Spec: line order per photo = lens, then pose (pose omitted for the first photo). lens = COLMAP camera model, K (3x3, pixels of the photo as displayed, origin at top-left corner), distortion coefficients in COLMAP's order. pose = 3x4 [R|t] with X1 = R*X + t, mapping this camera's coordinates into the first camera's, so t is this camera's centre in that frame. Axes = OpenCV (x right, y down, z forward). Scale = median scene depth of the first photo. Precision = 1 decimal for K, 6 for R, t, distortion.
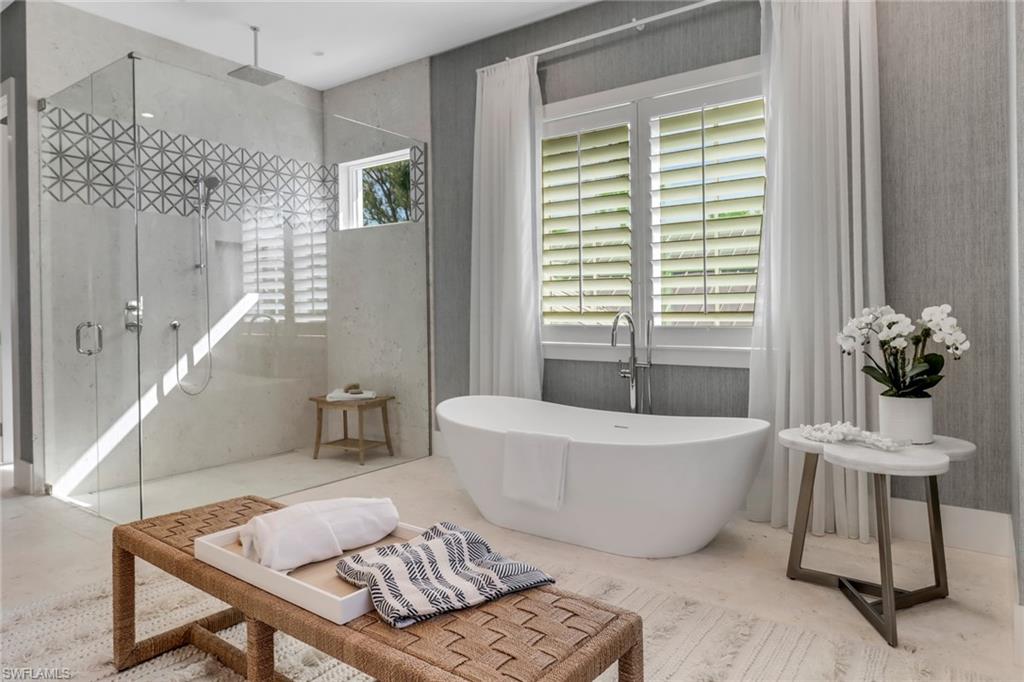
lens RADIAL K [[649.4, 0, 512.0], [0, 649.4, 341.0], [0, 0, 1]] dist [0.000396, 0.000305]
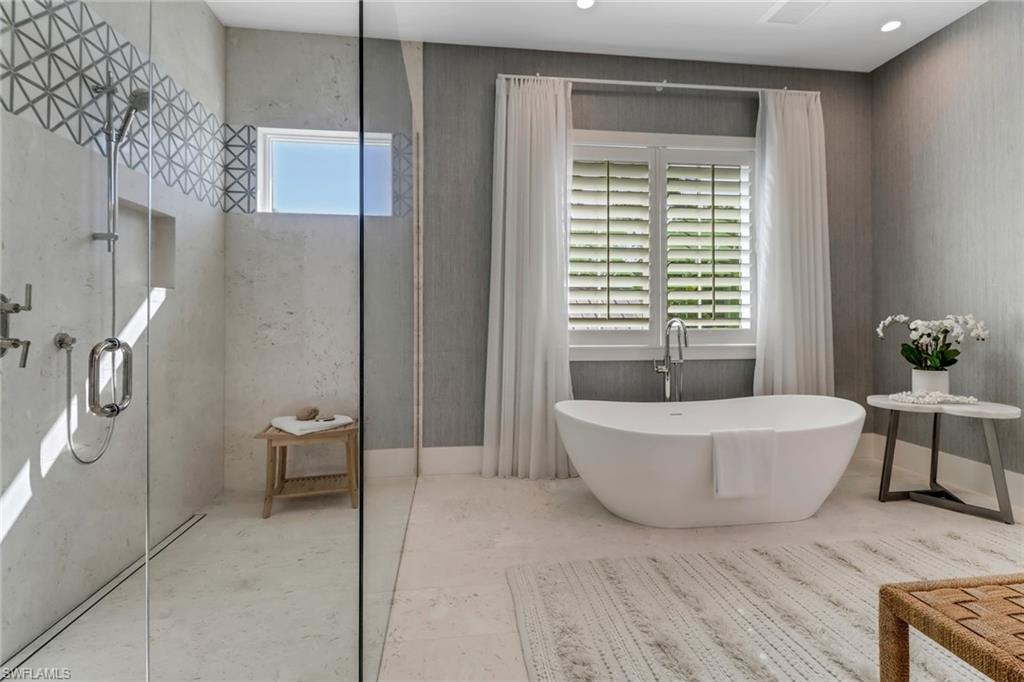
lens RADIAL K [[479.4, 0, 508.1], [0, 479.4, 319.7], [0, 0, 1]] dist [0.001766, 0.000365]
pose [[0.720407, 0.000524, 0.693552, -0.590062], [0.030802, 0.998989, -0.032749, -0.019045], [-0.692868, 0.044955, 0.719662, 0.510416]]
